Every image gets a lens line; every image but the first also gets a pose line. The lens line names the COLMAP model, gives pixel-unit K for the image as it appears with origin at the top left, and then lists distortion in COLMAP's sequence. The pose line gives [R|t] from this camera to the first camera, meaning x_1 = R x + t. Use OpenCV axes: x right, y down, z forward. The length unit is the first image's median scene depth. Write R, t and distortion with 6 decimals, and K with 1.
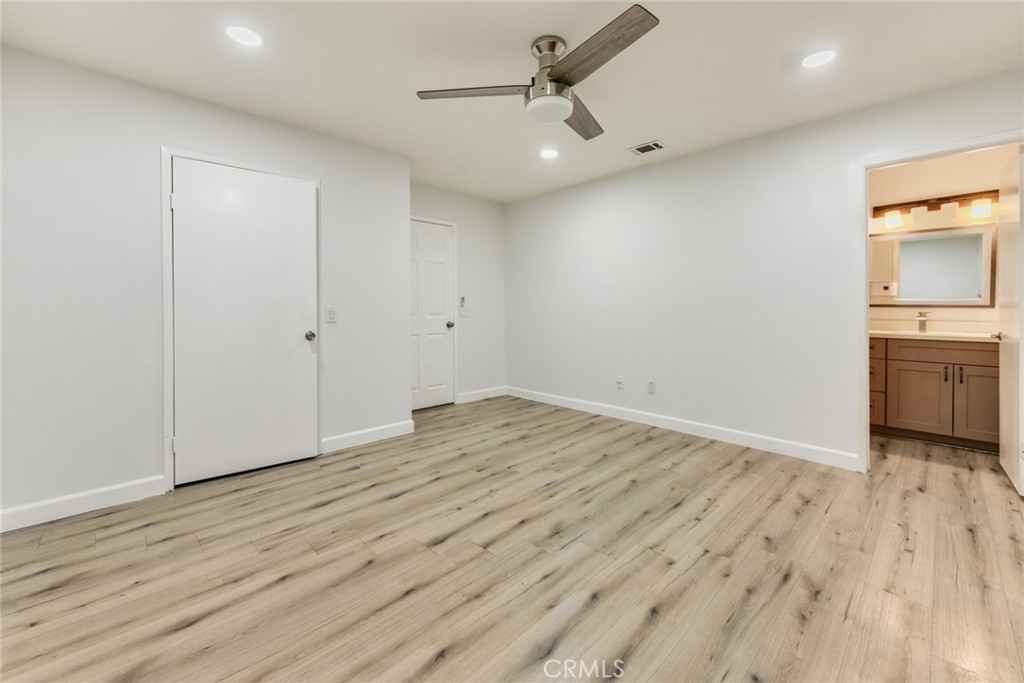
lens RADIAL K [[413.8, 0, 515.7], [0, 413.8, 304.9], [0, 0, 1]] dist [-0.000114, -0.000156]
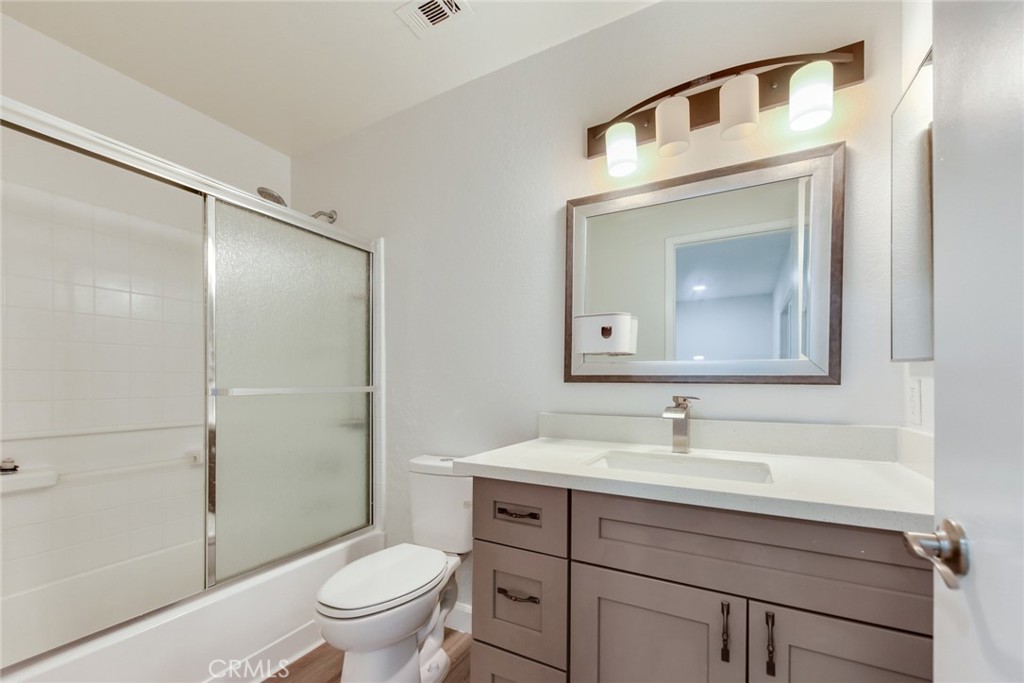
lens RADIAL K [[427.0, 0, 509.6], [0, 427.0, 371.5], [0, 0, 1]] dist [0.002173, 0.000315]
pose [[0.955642, 0.004880, 0.294490, 0.764586], [-0.001516, 0.999931, -0.011650, 0.000283], [-0.294527, 0.010687, 0.955583, 0.718480]]
